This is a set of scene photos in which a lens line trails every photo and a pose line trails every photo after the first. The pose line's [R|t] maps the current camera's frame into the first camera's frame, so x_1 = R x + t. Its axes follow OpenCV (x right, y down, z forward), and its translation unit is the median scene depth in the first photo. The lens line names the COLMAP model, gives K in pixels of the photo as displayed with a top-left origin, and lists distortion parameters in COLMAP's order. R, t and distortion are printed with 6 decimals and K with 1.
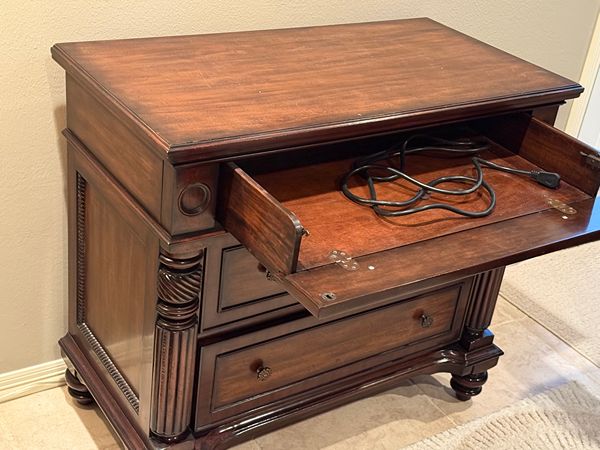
lens RADIAL K [[889.5, 0, 301.3], [0, 889.5, 224.3], [0, 0, 1]] dist [0.110485, 0.000000]
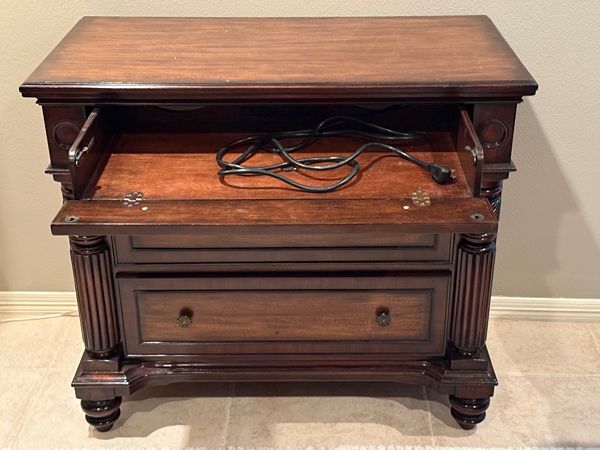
lens RADIAL K [[889.5, 0, 301.8], [0, 889.5, 226.4], [0, 0, 1]] dist [0.110485, 0.000000]
pose [[0.821883, 0.146045, -0.550617, 0.672986], [-0.176050, 0.984380, -0.001687, 0.030703], [0.541770, 0.098322, 0.834757, 0.157220]]
